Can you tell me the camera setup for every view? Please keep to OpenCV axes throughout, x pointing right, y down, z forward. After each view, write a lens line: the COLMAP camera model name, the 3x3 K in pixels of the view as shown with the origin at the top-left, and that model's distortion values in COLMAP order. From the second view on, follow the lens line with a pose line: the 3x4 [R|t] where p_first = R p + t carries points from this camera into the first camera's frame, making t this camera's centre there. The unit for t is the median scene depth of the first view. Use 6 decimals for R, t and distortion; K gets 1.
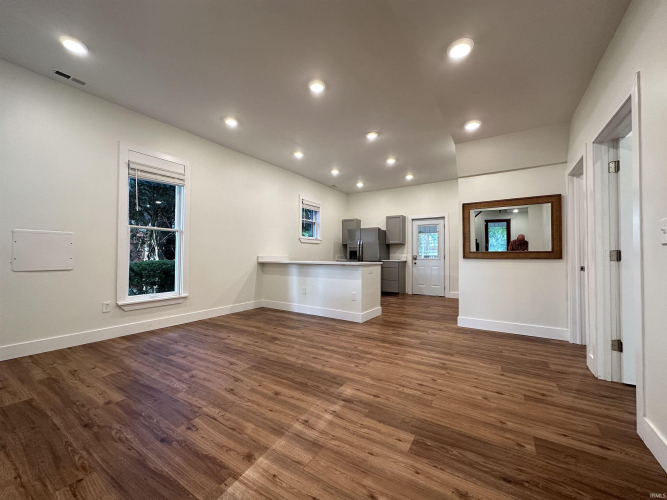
lens RADIAL K [[265.0, 0, 333.5], [0, 265.0, 250.0], [0, 0, 1]] dist [-0.003206, -0.000102]
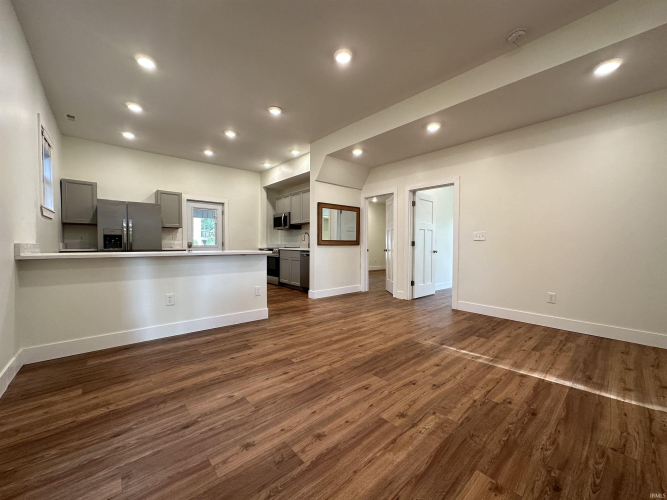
lens RADIAL K [[265.0, 0, 333.5], [0, 265.0, 250.0], [0, 0, 1]] dist [-0.003206, -0.000102]
pose [[0.280133, -0.025535, 0.959621, -1.047637], [-0.024346, 0.999136, 0.033694, 0.013773], [-0.959652, -0.032801, 0.279269, 0.830022]]
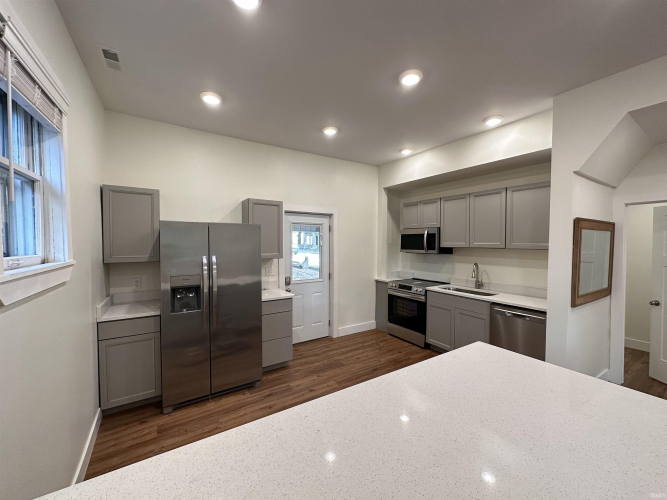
lens RADIAL K [[265.0, 0, 333.5], [0, 265.0, 250.0], [0, 0, 1]] dist [-0.003206, -0.000102]
pose [[0.421970, -0.029196, 0.906140, -0.424459], [-0.023232, 0.998805, 0.043000, -0.167572], [-0.906312, -0.039196, 0.420787, 1.821425]]
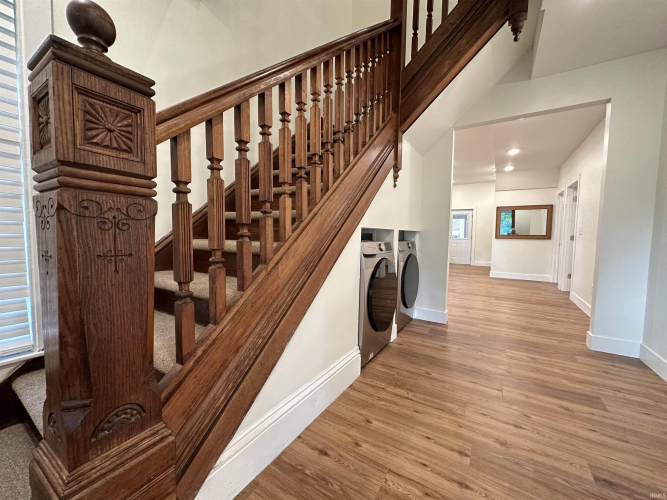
lens RADIAL K [[265.0, 0, 333.5], [0, 265.0, 250.0], [0, 0, 1]] dist [-0.003206, -0.000102]
pose [[0.999907, 0.004067, 0.013037, -0.872659], [-0.005116, 0.996660, 0.081497, -0.043897], [-0.012662, -0.081556, 0.996588, -1.063672]]
